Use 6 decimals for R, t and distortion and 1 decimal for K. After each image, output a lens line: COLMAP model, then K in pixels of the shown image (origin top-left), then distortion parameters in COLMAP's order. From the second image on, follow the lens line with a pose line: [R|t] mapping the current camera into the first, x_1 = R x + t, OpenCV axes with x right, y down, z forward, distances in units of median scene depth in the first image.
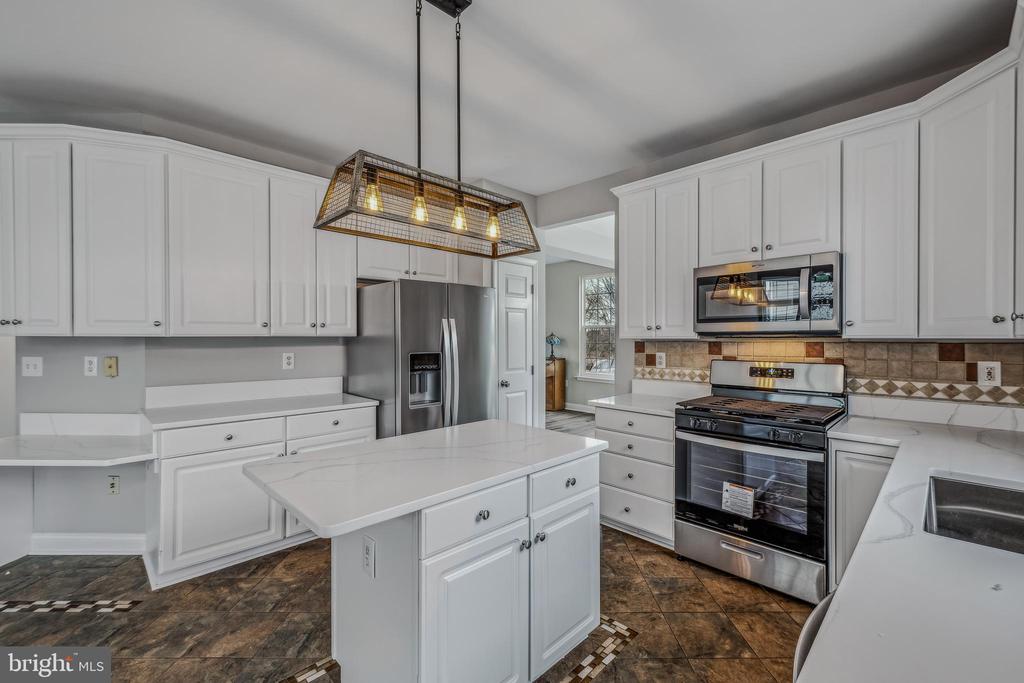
lens RADIAL K [[435.1, 0, 513.9], [0, 435.1, 341.1], [0, 0, 1]] dist [0.002172, 0.000019]
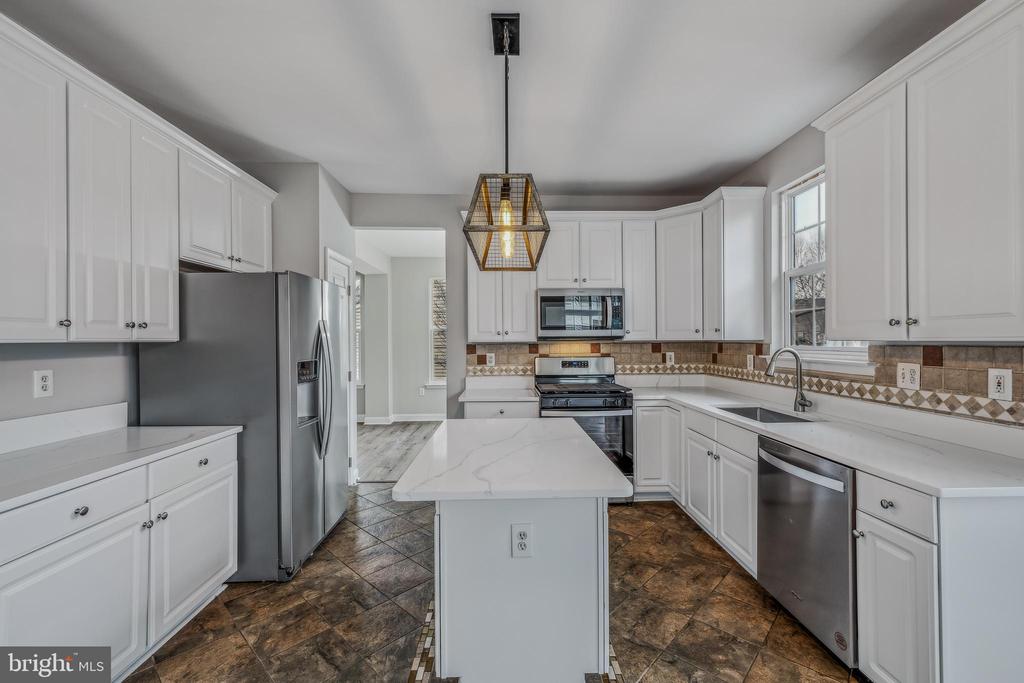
lens RADIAL K [[435.1, 0, 519.7], [0, 435.1, 341.3], [0, 0, 1]] dist [0.002172, 0.000019]
pose [[0.679079, -0.005802, 0.734042, -0.591755], [0.012058, 0.999922, -0.003251, -0.002768], [-0.733966, 0.011059, 0.679096, 0.132536]]
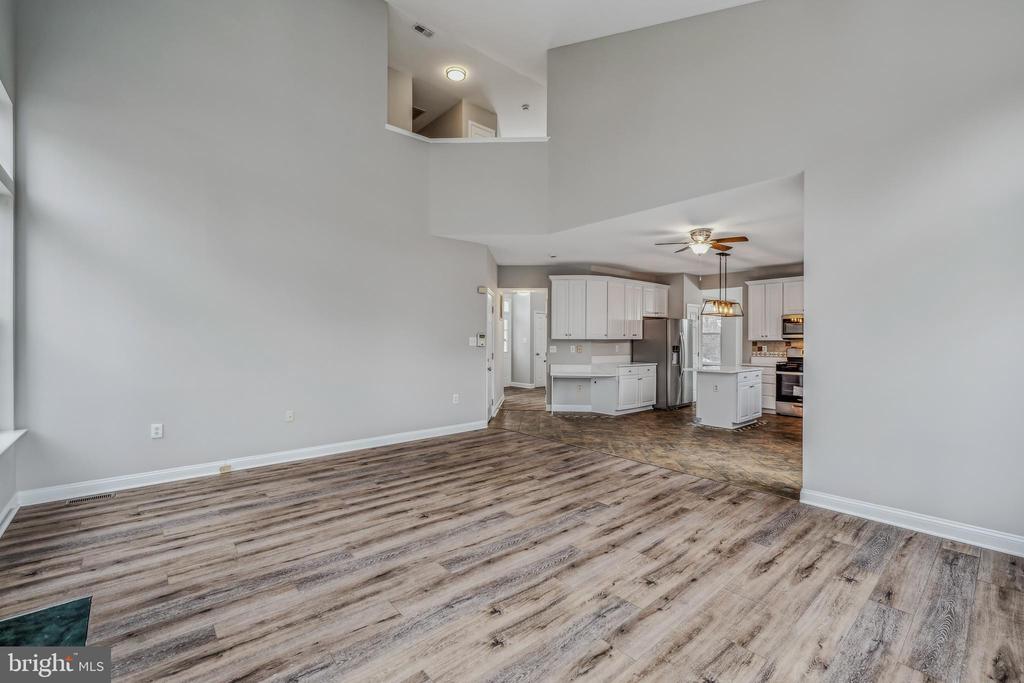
lens RADIAL K [[435.1, 0, 511.3], [0, 435.1, 336.5], [0, 0, 1]] dist [0.002172, 0.000019]
pose [[0.997449, 0.000790, -0.071377, -1.116142], [-0.002053, 0.999843, -0.017626, 0.023200], [0.071352, 0.017727, 0.997294, -1.913319]]
